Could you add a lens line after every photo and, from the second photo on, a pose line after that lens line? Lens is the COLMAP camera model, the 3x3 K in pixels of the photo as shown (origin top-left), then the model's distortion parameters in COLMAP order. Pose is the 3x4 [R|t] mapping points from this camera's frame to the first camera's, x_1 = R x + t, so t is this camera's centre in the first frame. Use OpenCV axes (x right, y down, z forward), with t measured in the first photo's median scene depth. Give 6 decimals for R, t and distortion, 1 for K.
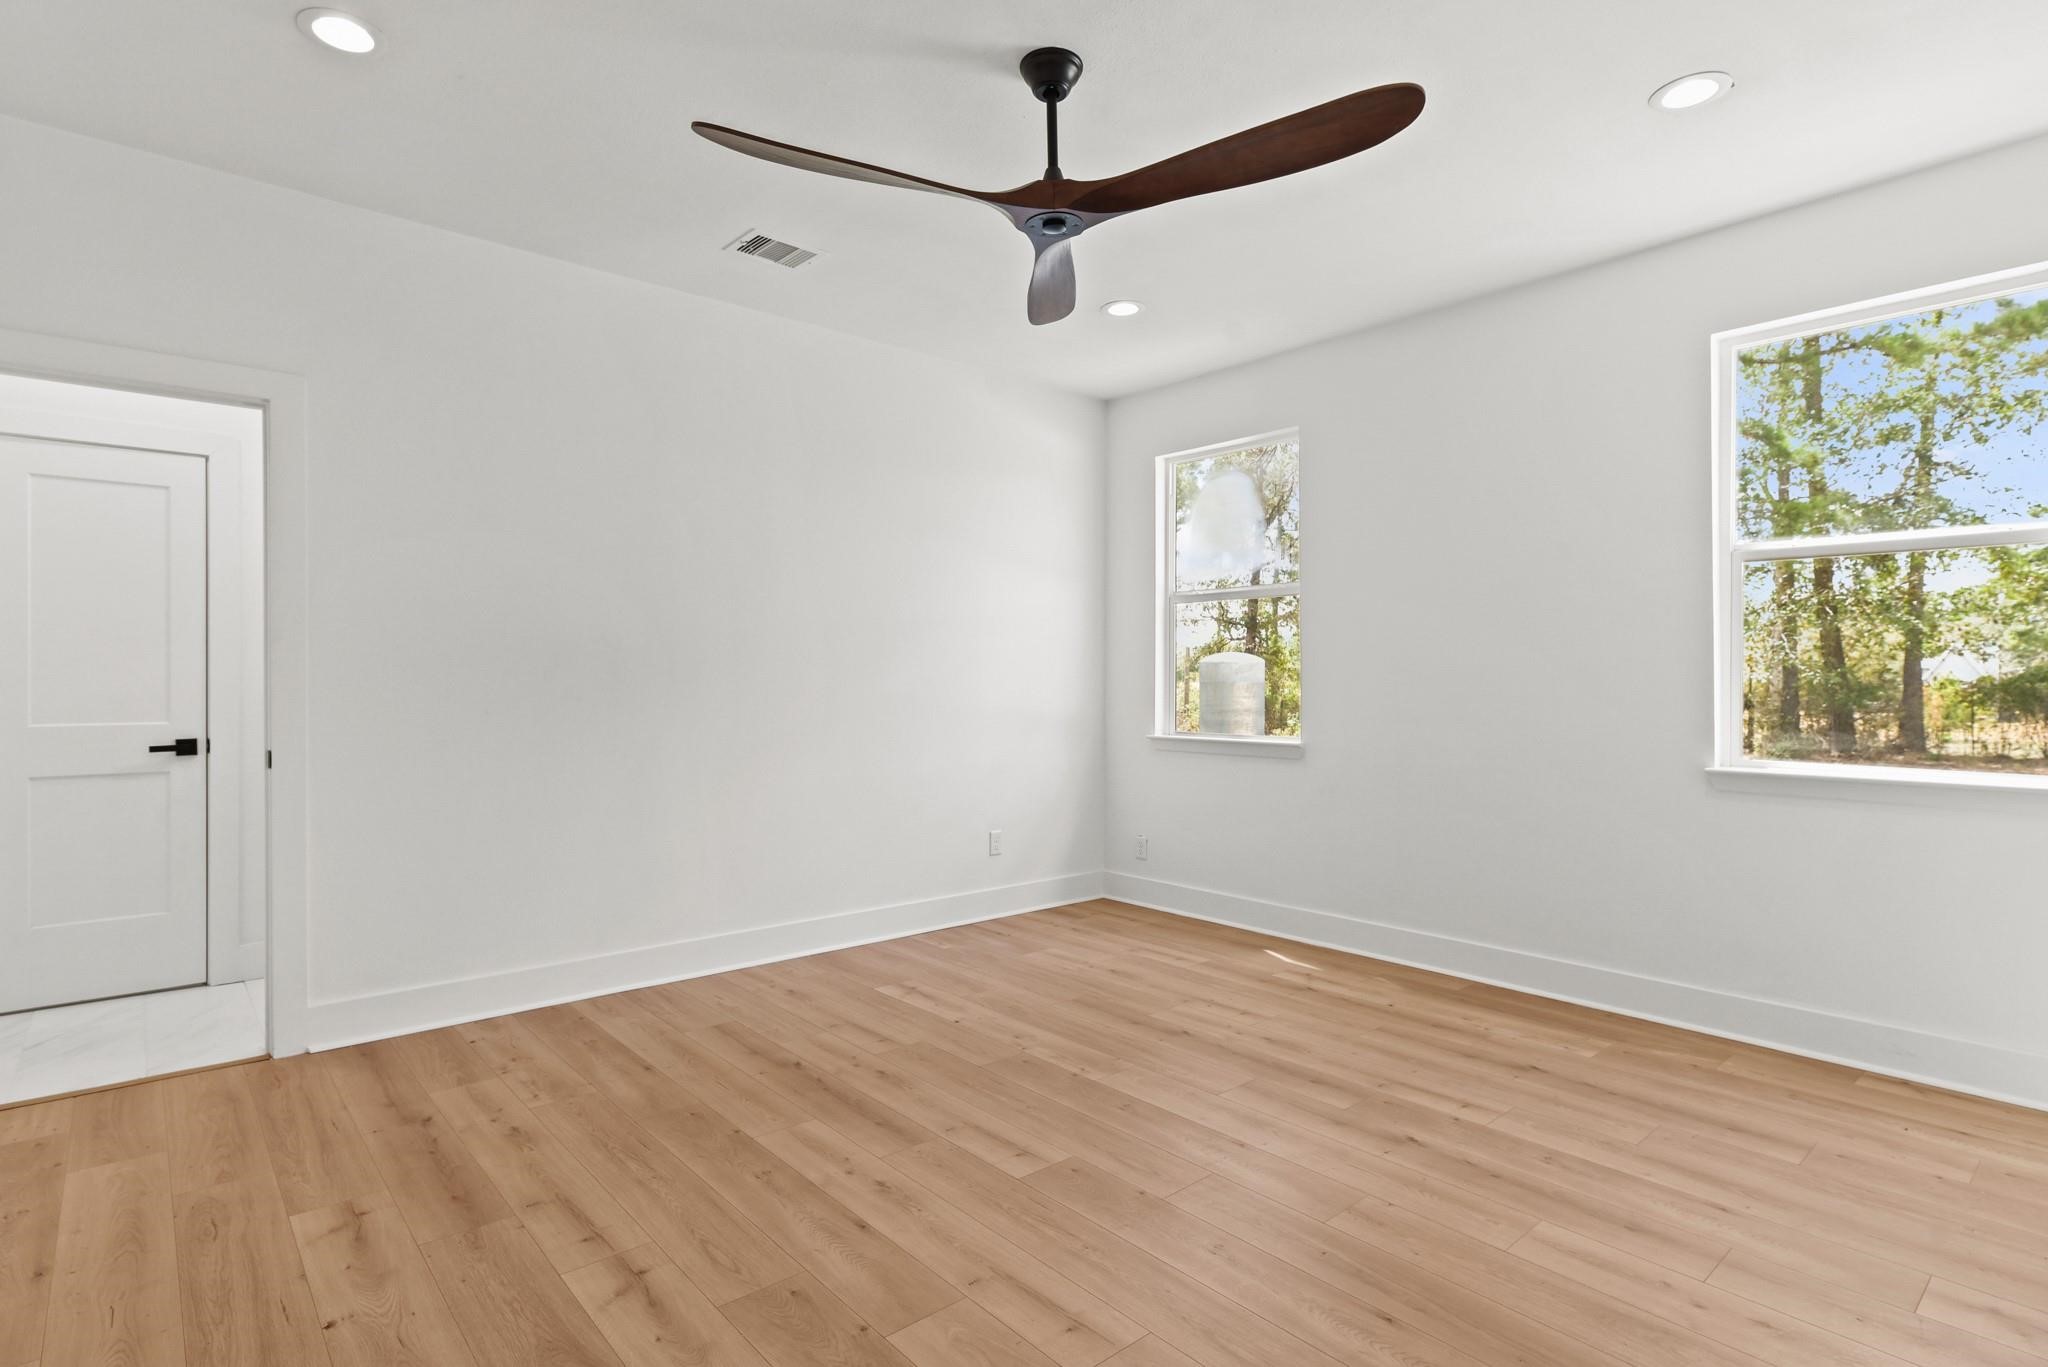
lens RADIAL K [[1021.1, 0, 1027.7], [0, 1021.1, 681.1], [0, 0, 1]] dist [0.010685, -0.000426]
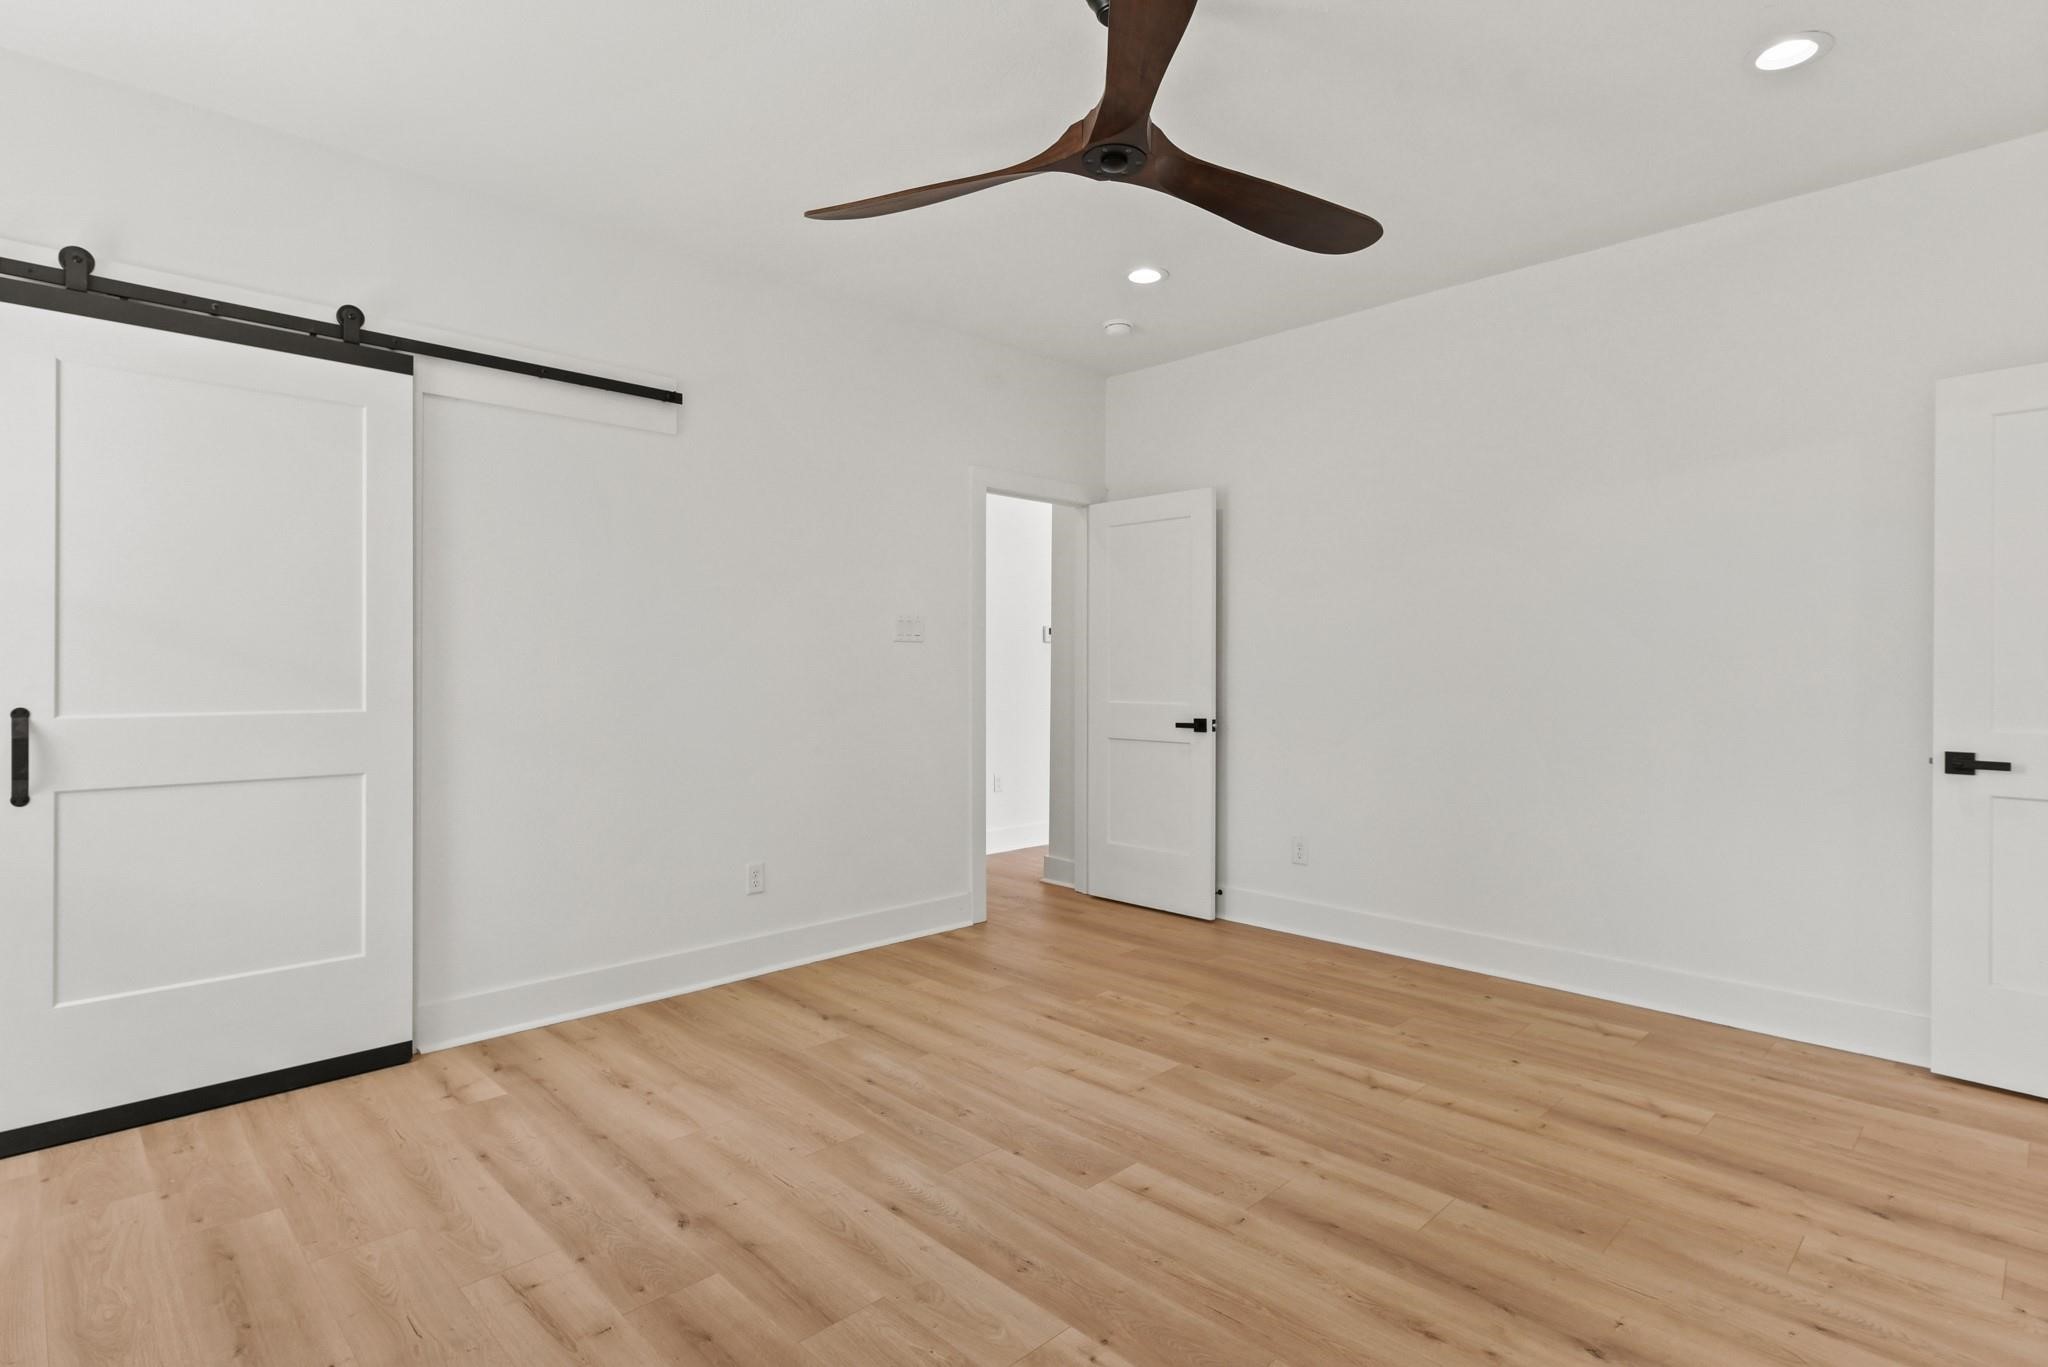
lens RADIAL K [[1021.1, 0, 1020.4], [0, 1021.1, 678.8], [0, 0, 1]] dist [0.010685, -0.000426]
pose [[-0.998684, -0.005542, -0.050994, 0.159161], [-0.006025, 0.999938, 0.009313, -0.002690], [0.050939, 0.009608, -0.998656, 1.985579]]
